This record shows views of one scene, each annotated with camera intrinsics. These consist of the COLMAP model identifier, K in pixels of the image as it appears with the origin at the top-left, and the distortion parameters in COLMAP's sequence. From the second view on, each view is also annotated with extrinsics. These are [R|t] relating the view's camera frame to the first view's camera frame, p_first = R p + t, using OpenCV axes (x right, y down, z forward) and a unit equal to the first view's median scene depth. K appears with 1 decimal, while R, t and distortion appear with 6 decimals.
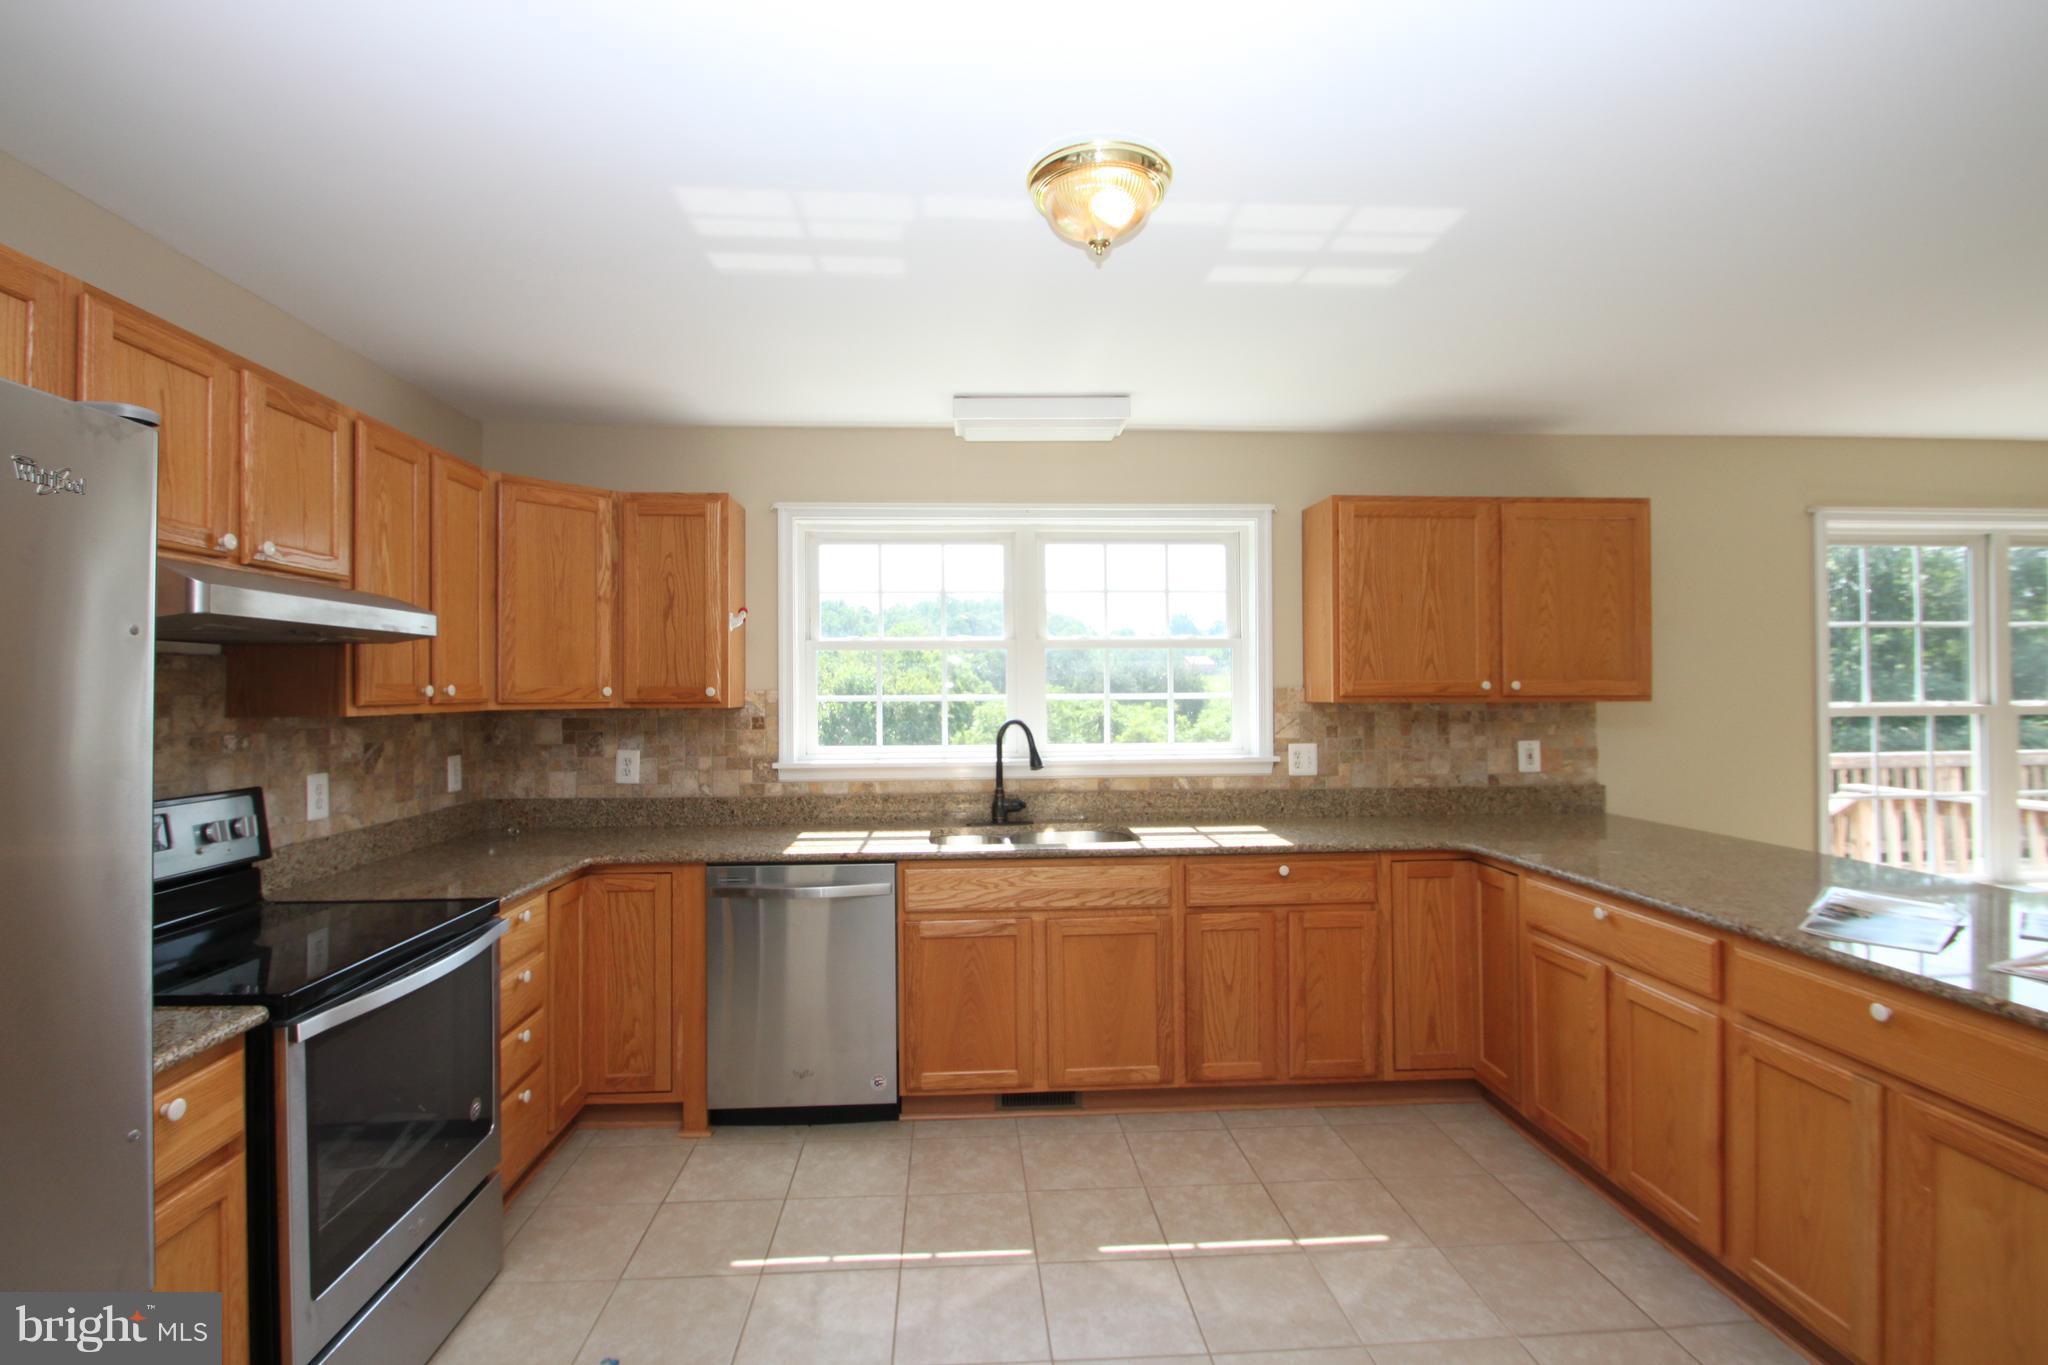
lens RADIAL K [[937.2, 0, 1008.7], [0, 937.2, 680.0], [0, 0, 1]] dist [-0.010141, -0.008604]
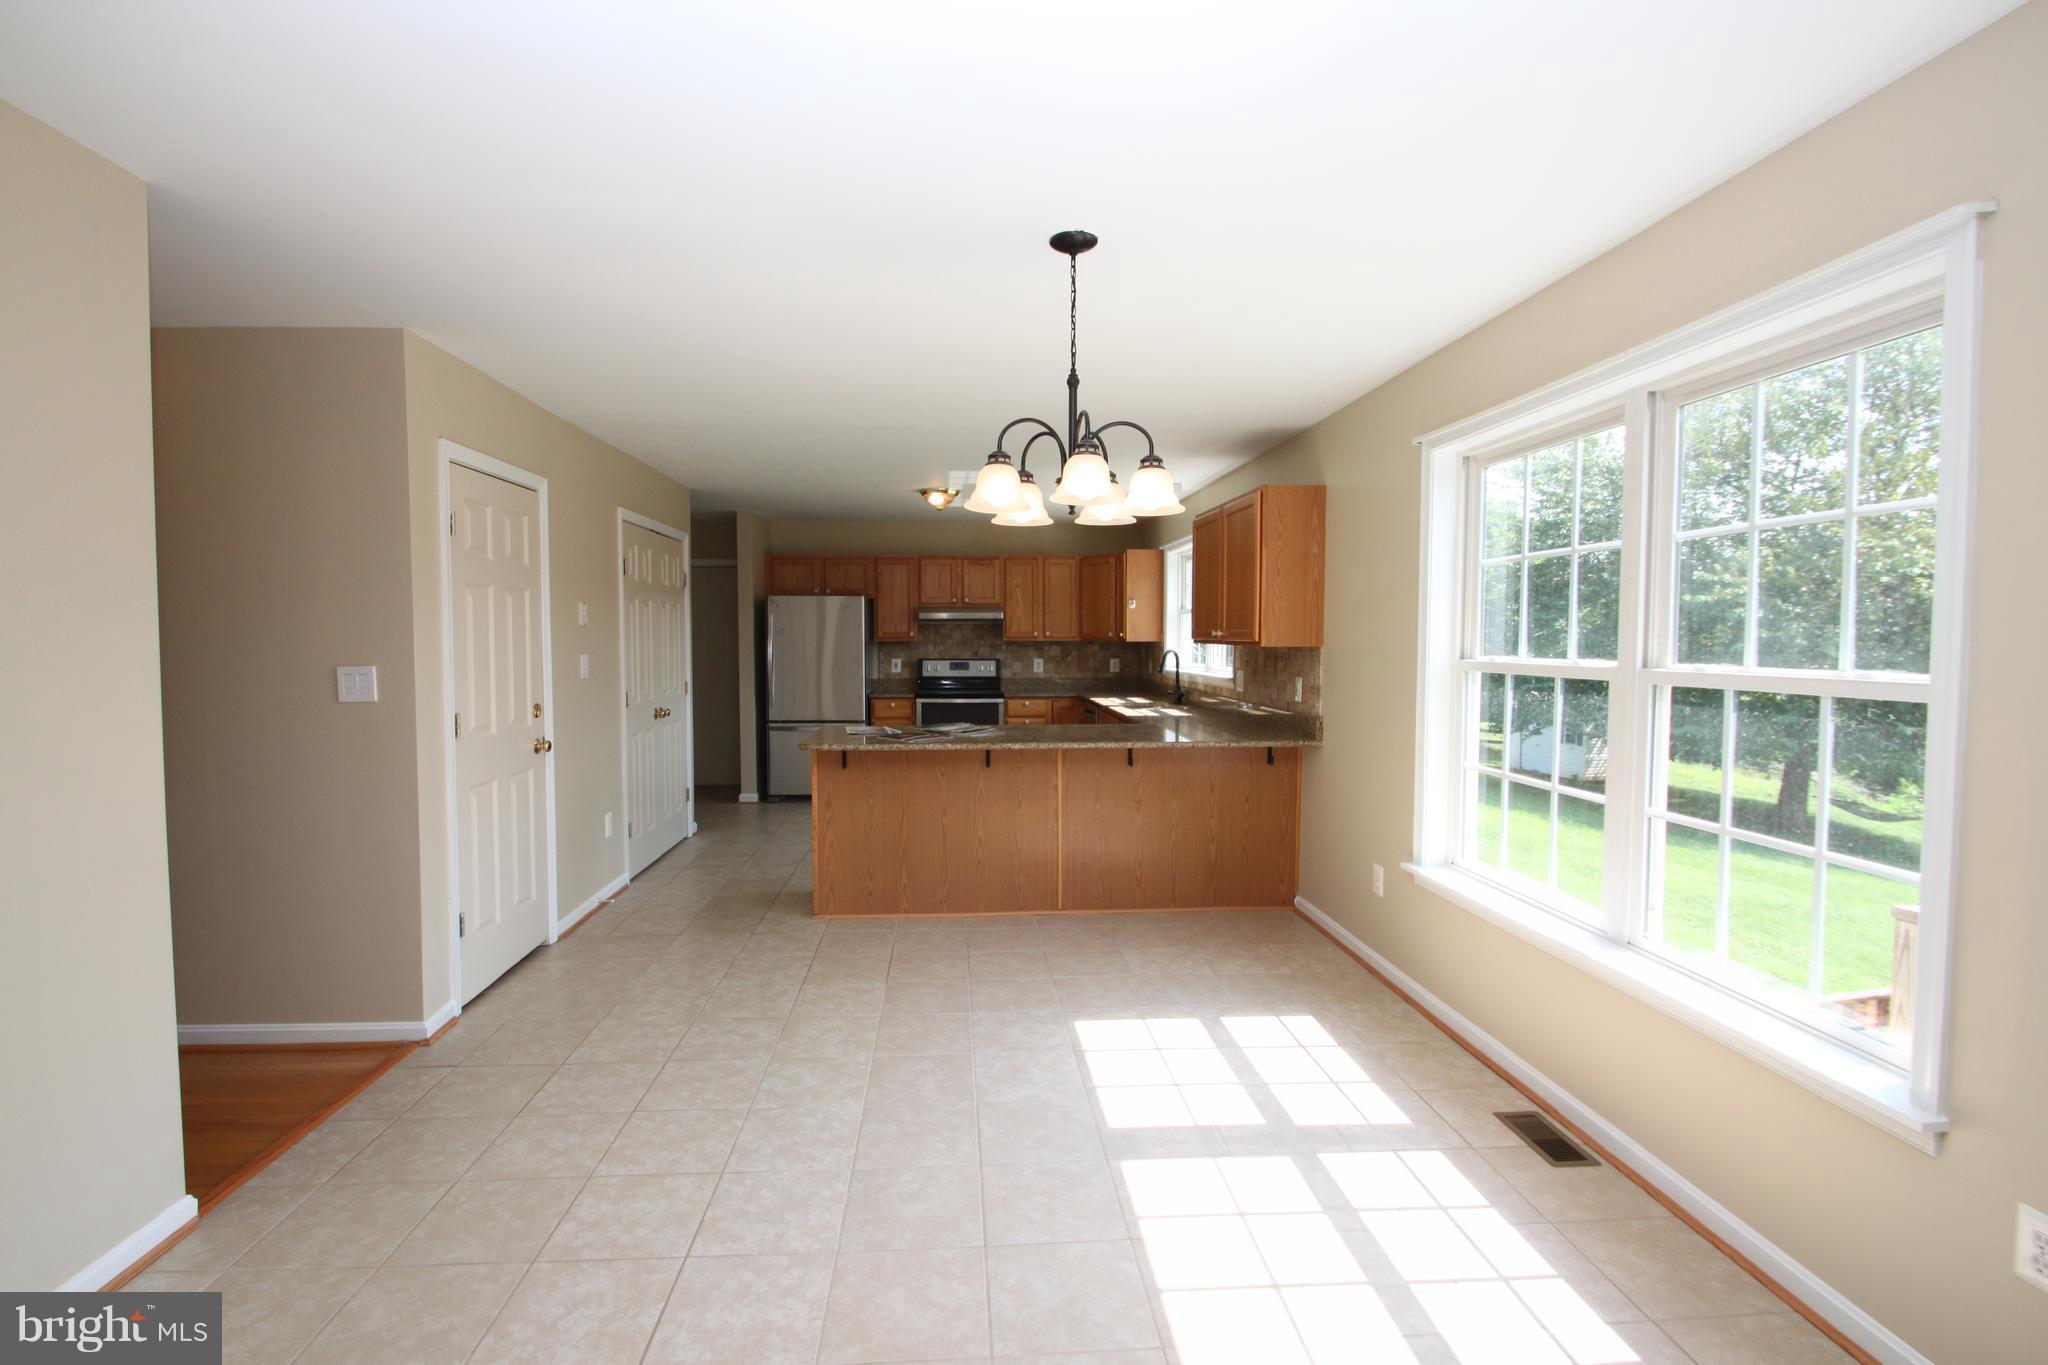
lens RADIAL K [[937.2, 0, 1003.3], [0, 937.2, 685.2], [0, 0, 1]] dist [-0.010141, -0.008604]
pose [[0.000445, 0.060779, -0.998151, 1.967358], [0.009875, 0.998102, 0.060781, -0.006815], [0.999951, -0.009884, -0.000156, 0.658339]]
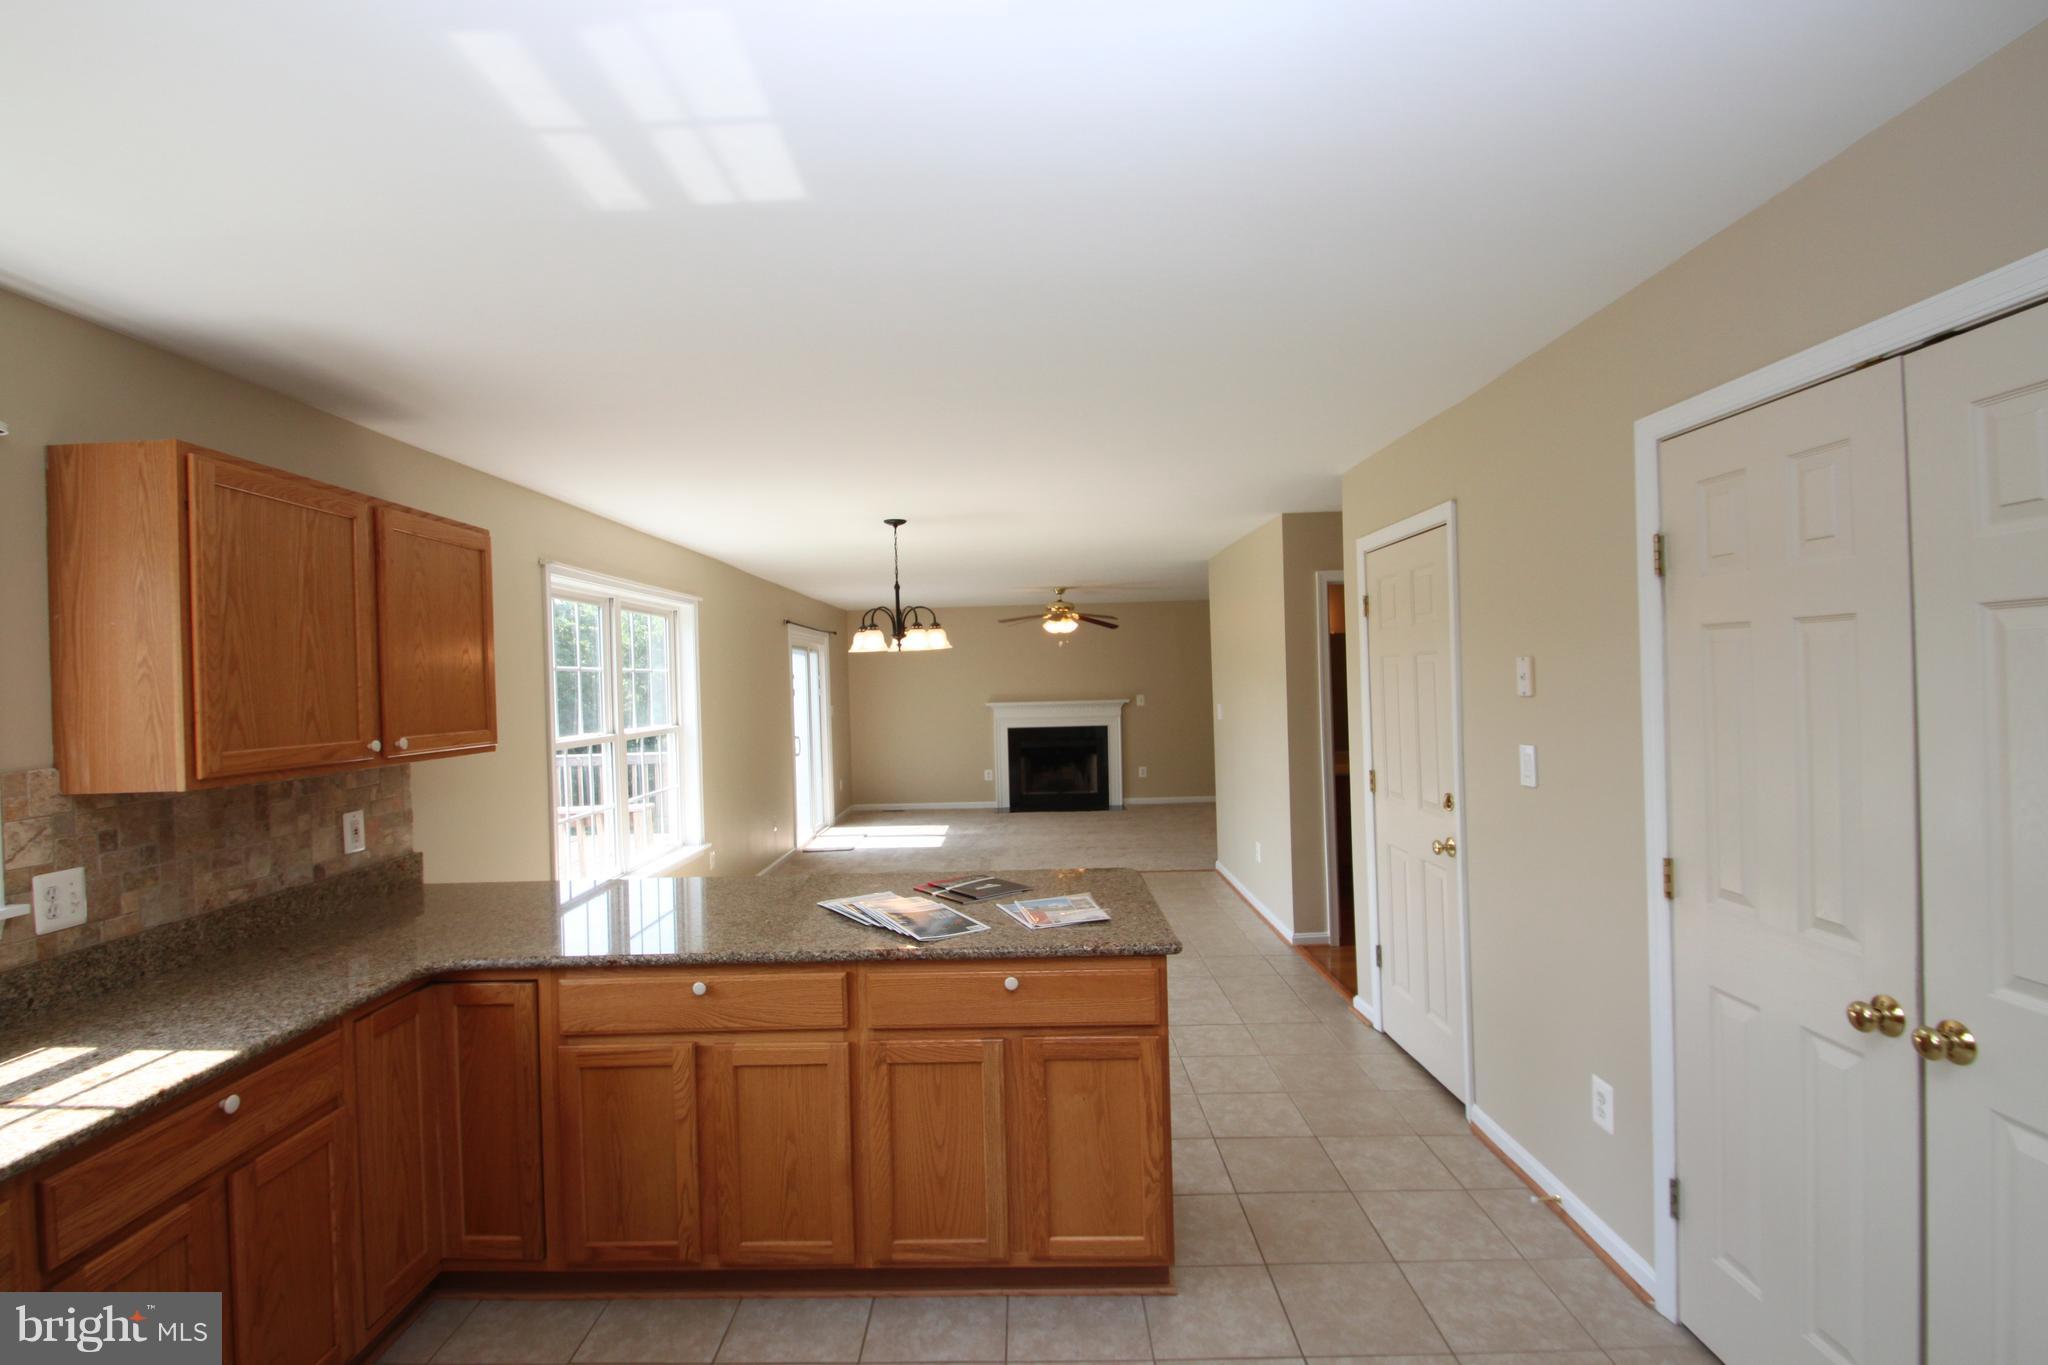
lens RADIAL K [[937.2, 0, 995.2], [0, 937.2, 675.8], [0, 0, 1]] dist [-0.010141, -0.008604]
pose [[0.080578, 0.010001, 0.996698, -0.193317], [0.021140, 0.999708, -0.011740, -0.030977], [-0.996524, 0.022016, 0.080343, 0.439502]]
